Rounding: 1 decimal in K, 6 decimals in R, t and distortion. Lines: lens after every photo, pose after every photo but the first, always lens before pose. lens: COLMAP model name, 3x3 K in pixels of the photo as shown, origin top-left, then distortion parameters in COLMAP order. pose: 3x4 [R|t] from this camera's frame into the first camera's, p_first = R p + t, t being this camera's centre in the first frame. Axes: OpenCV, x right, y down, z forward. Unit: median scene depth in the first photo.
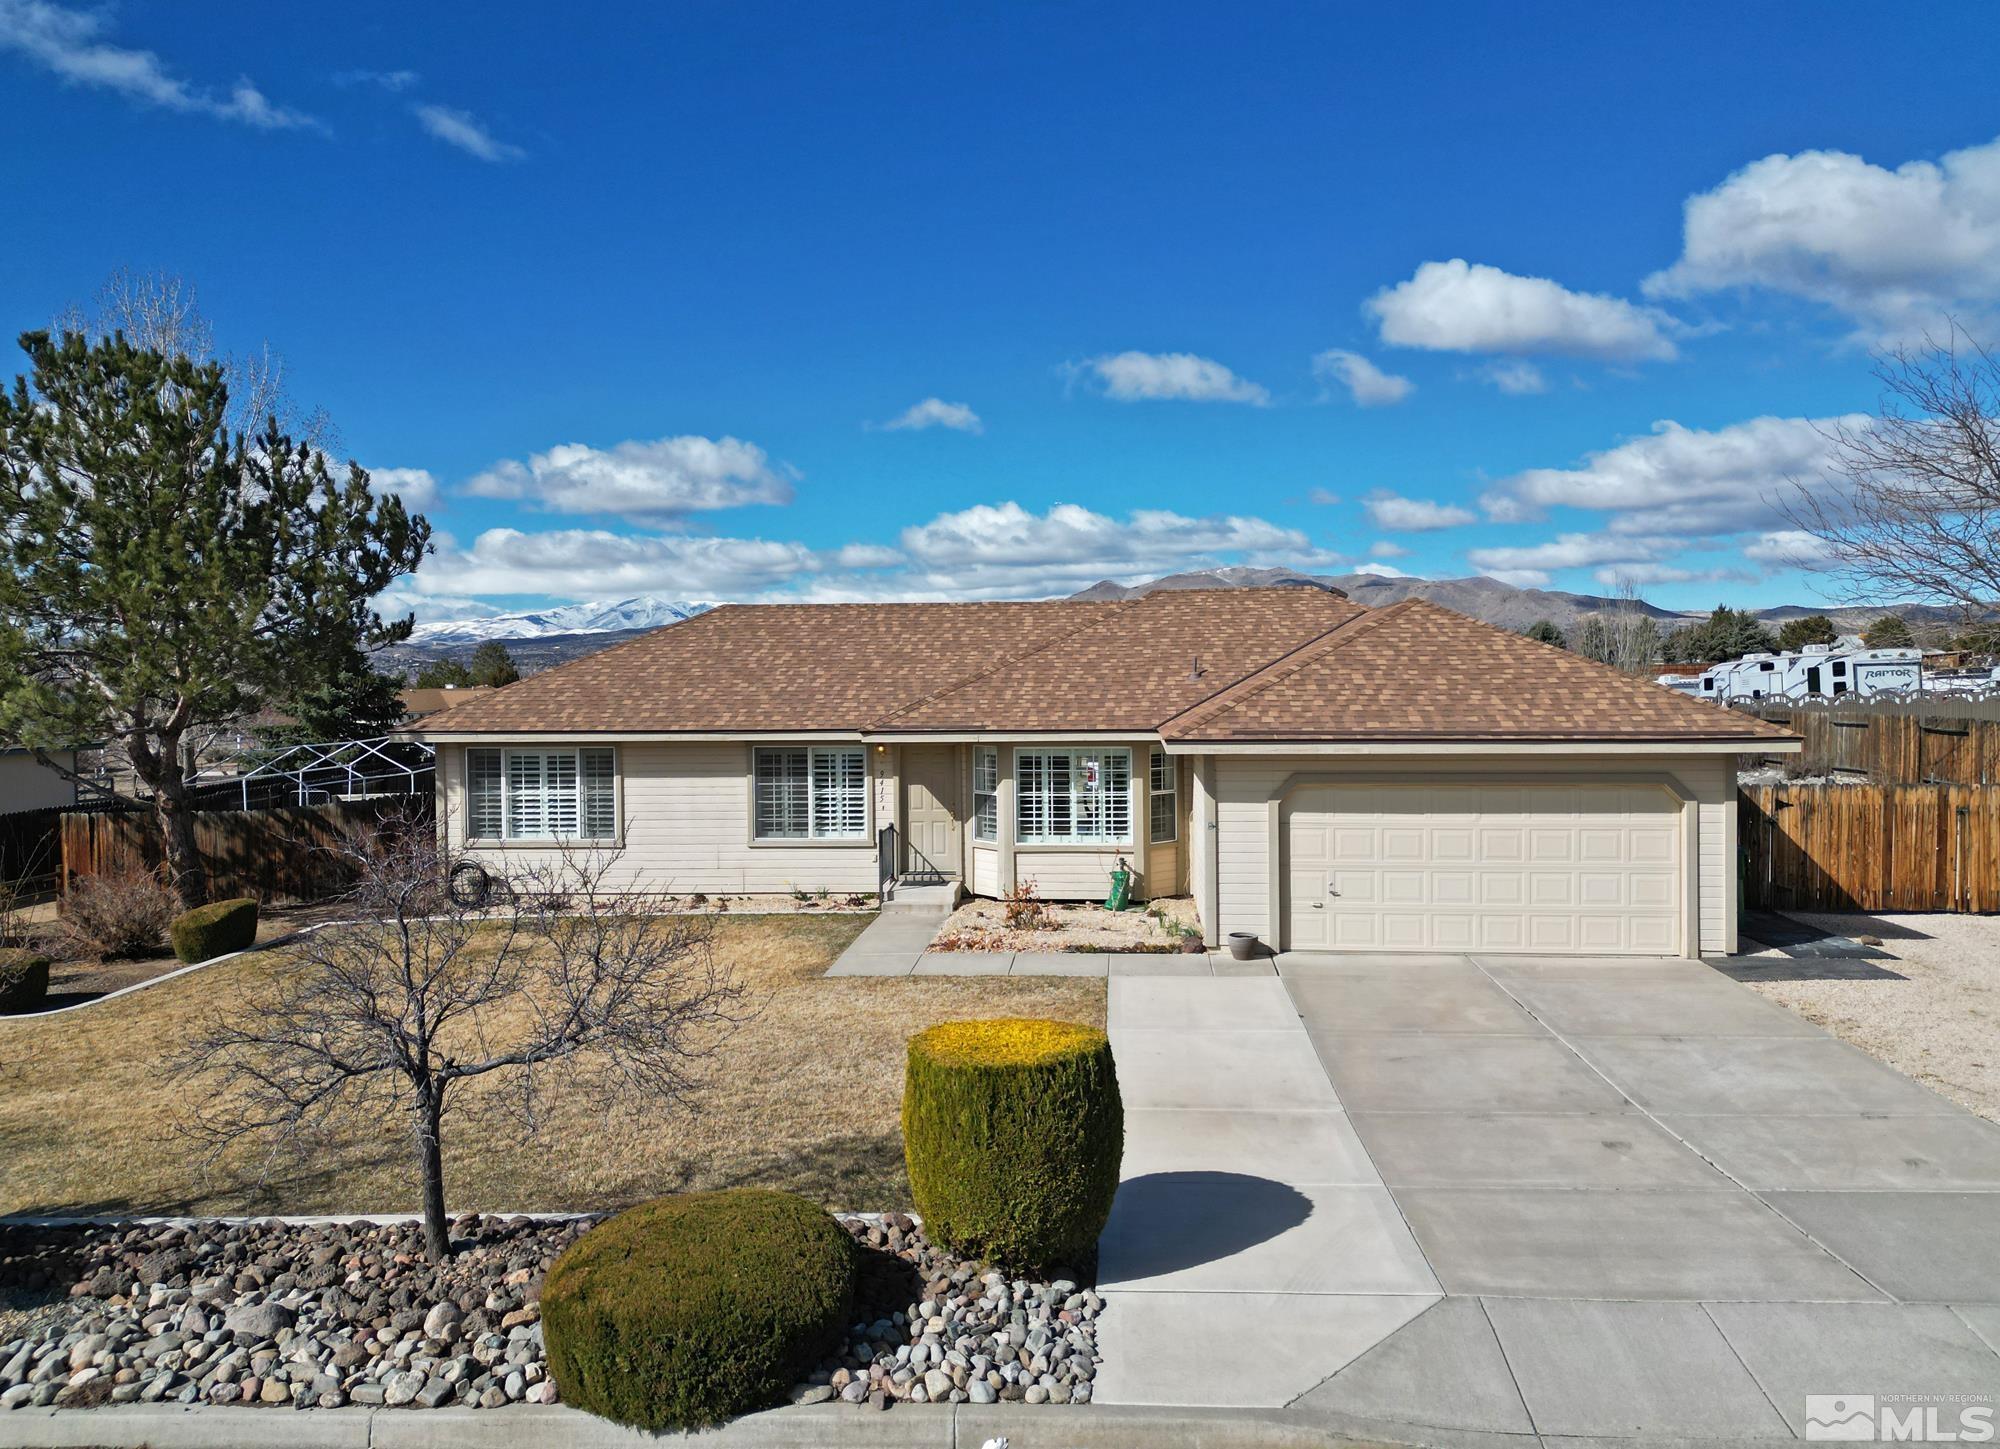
lens RADIAL K [[1436.0, 0, 1013.4], [0, 1436.0, 752.7], [0, 0, 1]] dist [0.101610, -0.095264]
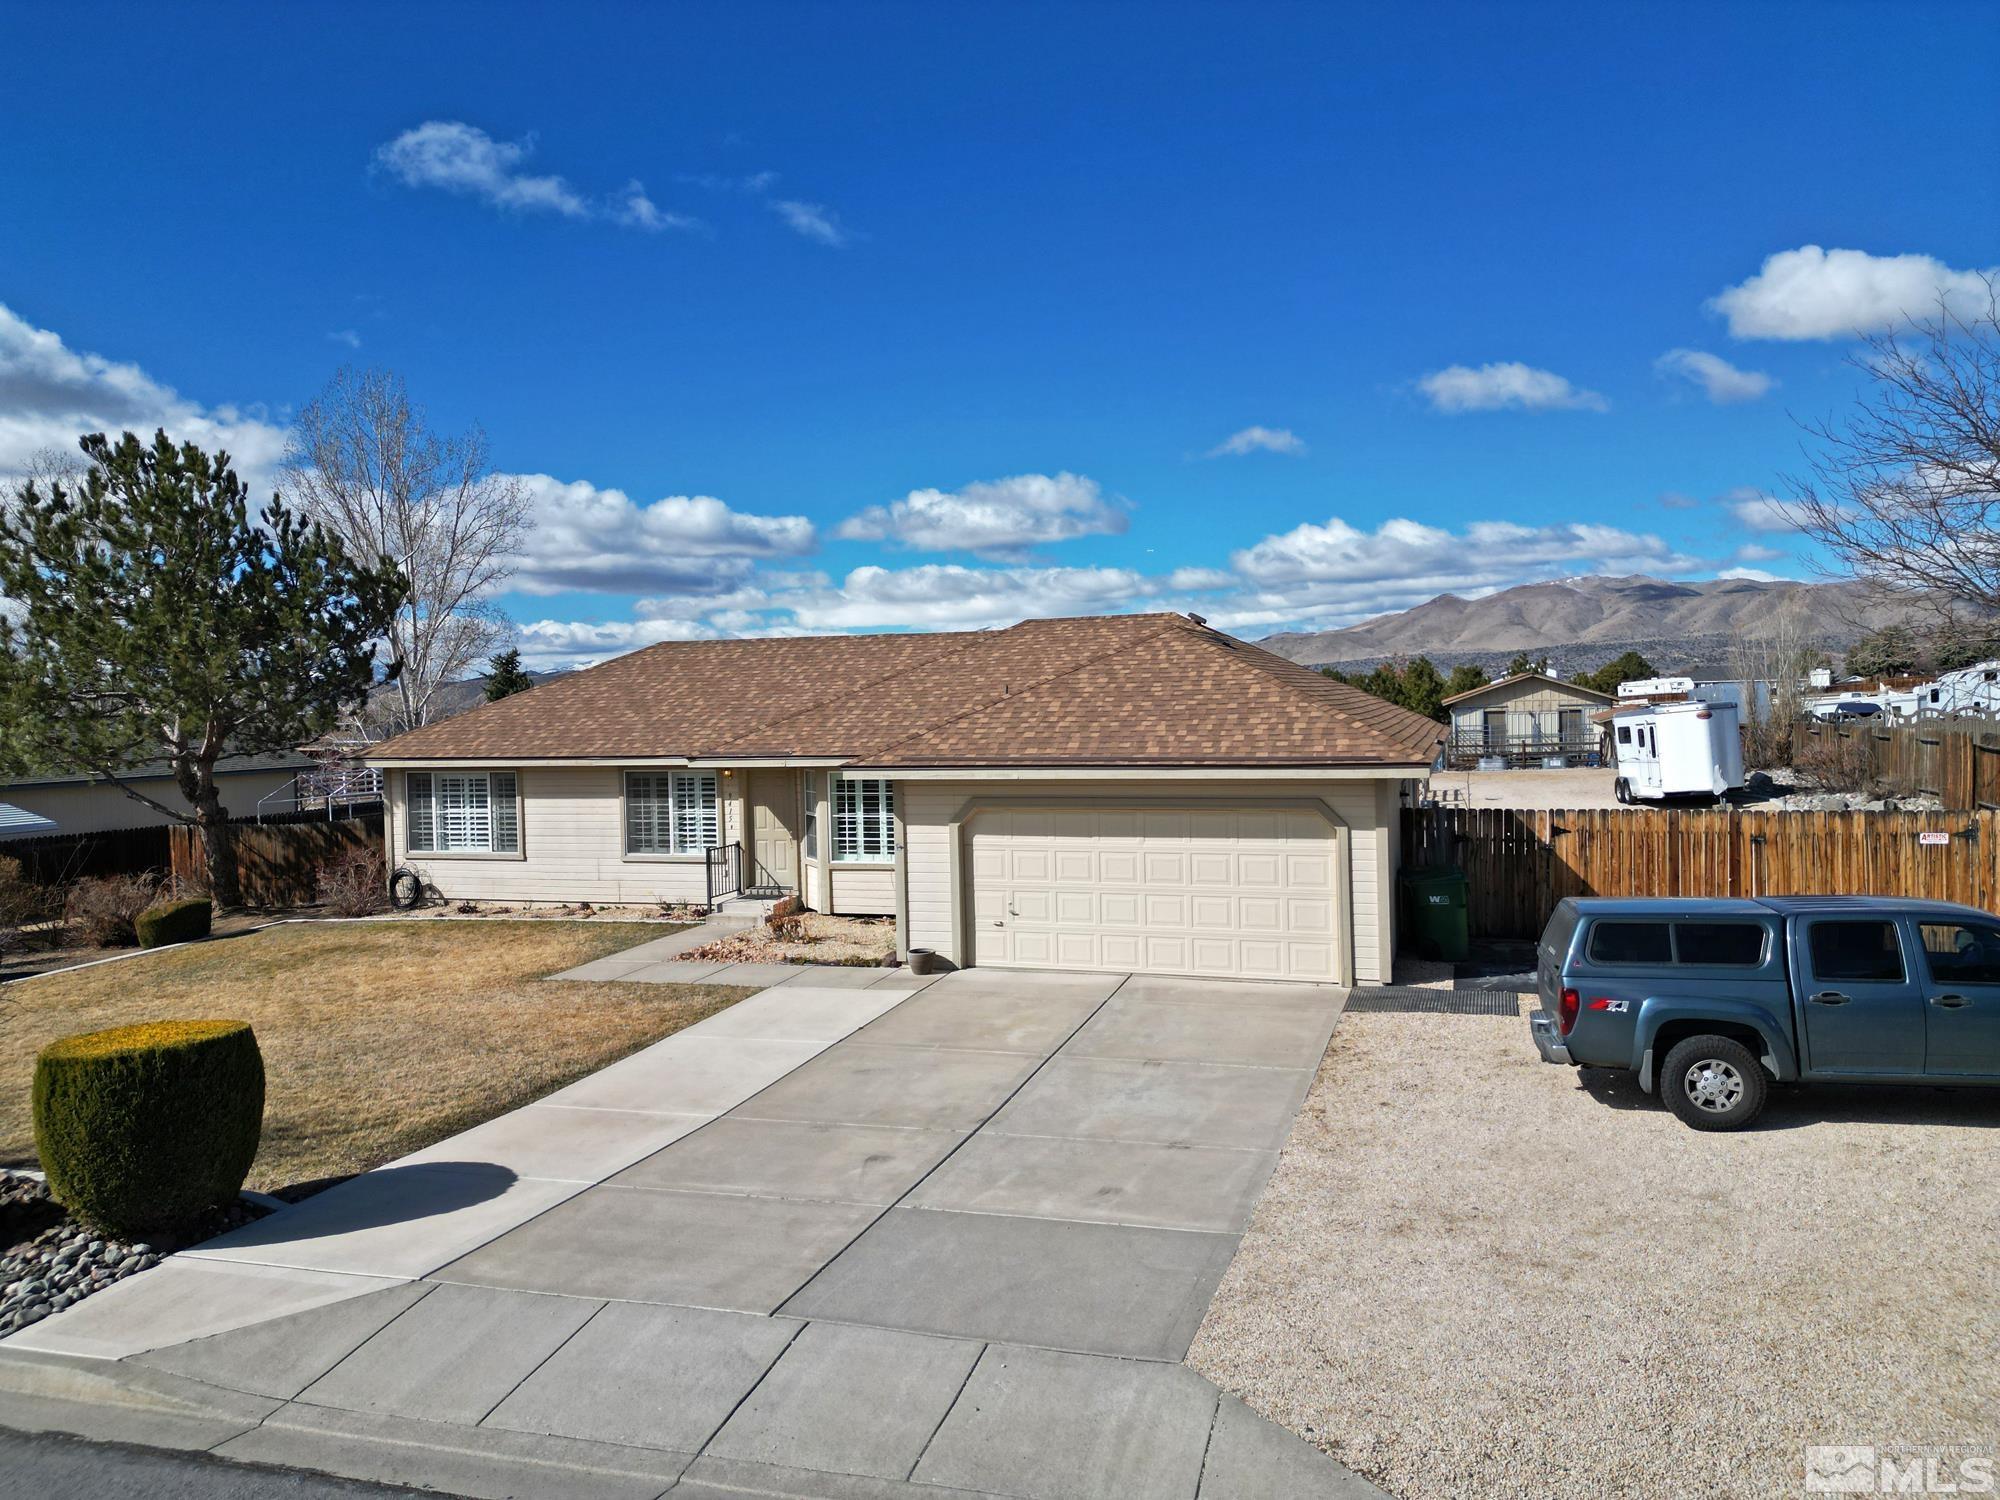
lens RADIAL K [[1384.3, 0, 1012.5], [0, 1384.3, 748.7], [0, 0, 1]] dist [0.087099, -0.094012]
pose [[0.971689, -0.005261, -0.236206, 0.362561], [0.001822, 0.999889, -0.014773, -0.004957], [0.236257, 0.013925, 0.971591, 0.024441]]
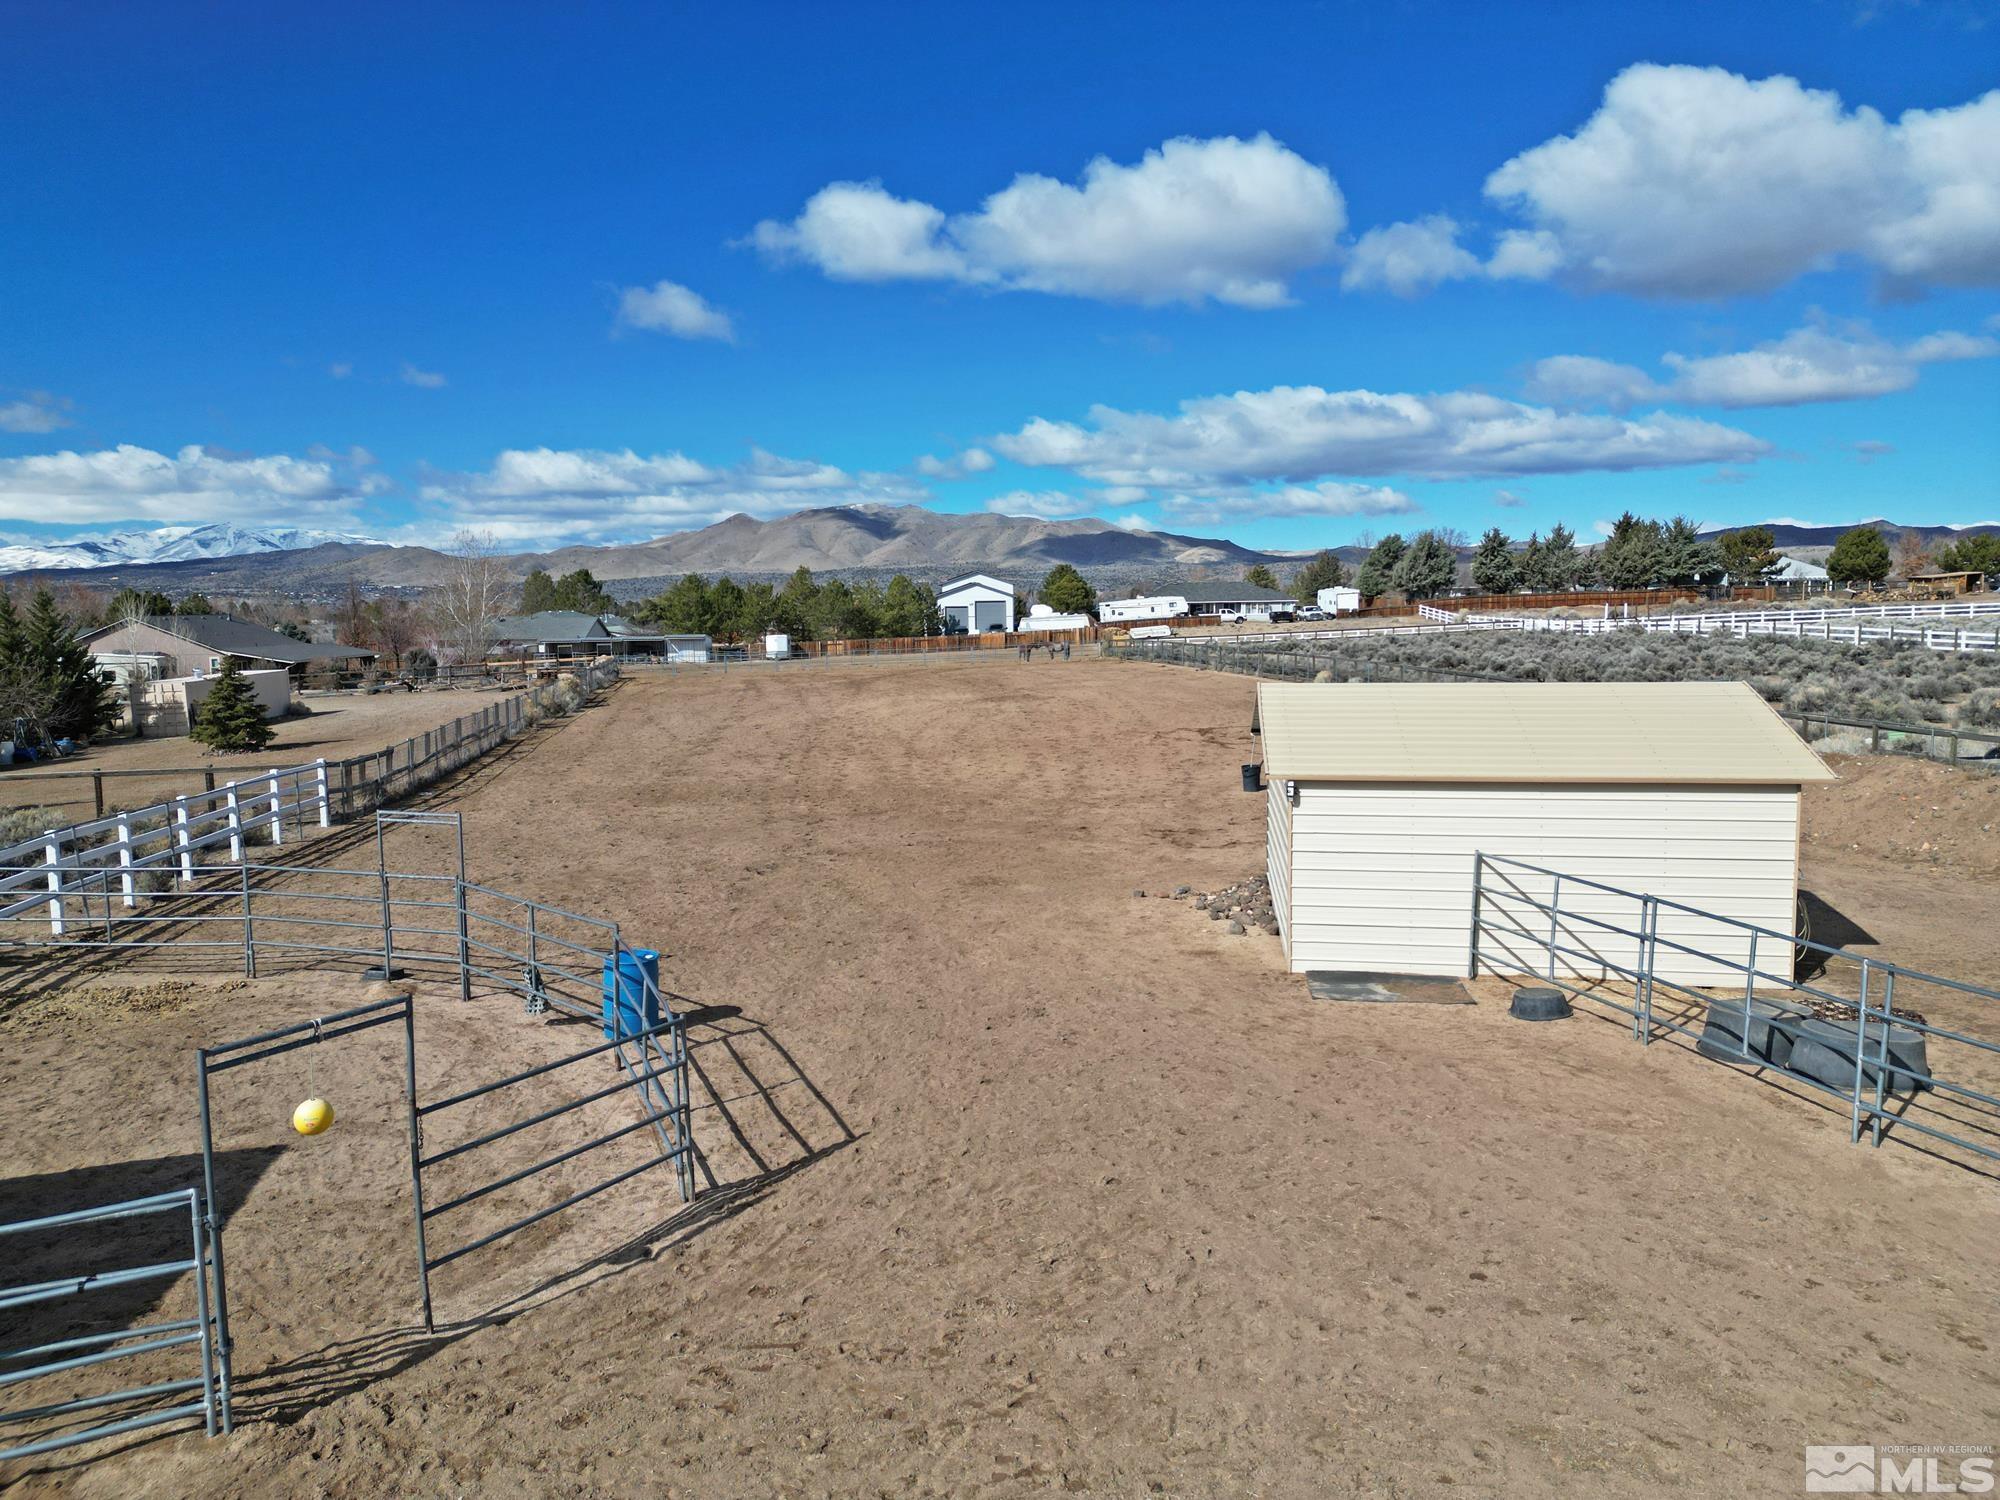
lens RADIAL K [[1384.3, 0, 1012.5], [0, 1384.3, 748.7], [0, 0, 1]] dist [0.087099, -0.094012]
pose [[0.967534, -0.028159, 0.251167, -0.097240], [0.016454, 0.998684, 0.048581, -0.209648], [-0.252204, -0.042871, 0.966724, 3.887218]]
